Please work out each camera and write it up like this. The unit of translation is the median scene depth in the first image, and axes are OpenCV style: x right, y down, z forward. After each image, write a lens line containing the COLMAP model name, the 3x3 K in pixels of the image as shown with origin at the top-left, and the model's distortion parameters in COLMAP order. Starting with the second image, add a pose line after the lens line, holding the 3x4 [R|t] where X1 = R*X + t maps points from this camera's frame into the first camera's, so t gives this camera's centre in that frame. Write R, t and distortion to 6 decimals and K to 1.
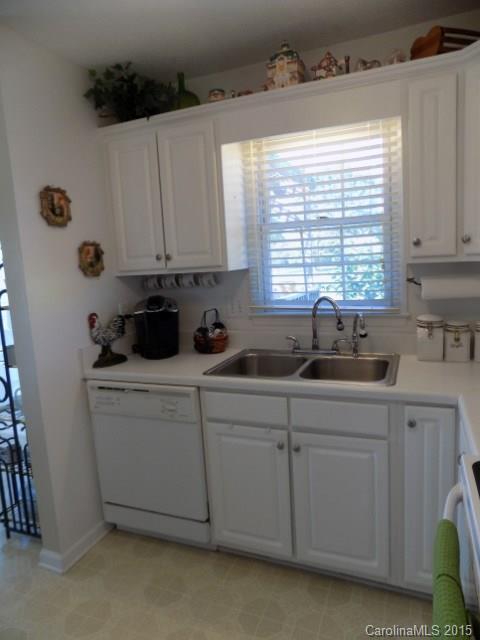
lens RADIAL K [[428.4, 0, 241.8], [0, 428.4, 318.7], [0, 0, 1]] dist [-0.047912, 0.023400]
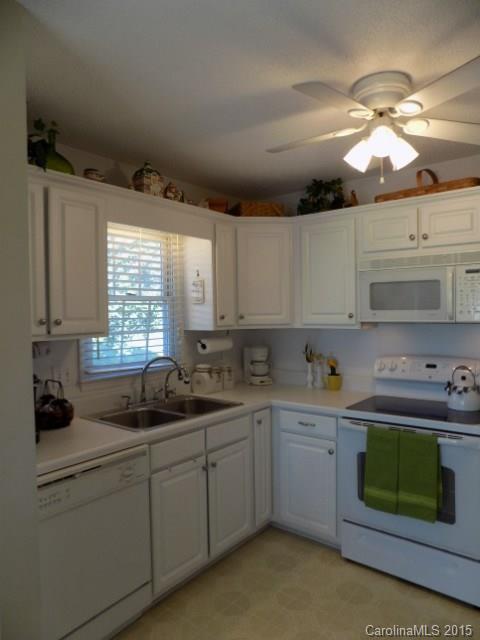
lens RADIAL K [[428.4, 0, 238.8], [0, 428.4, 318.9], [0, 0, 1]] dist [-0.047912, 0.023400]
pose [[0.290396, 0.040061, 0.956068, -1.054037], [0.138776, 0.986797, -0.083501, -0.024472], [-0.946790, 0.156928, 0.281002, 0.436674]]
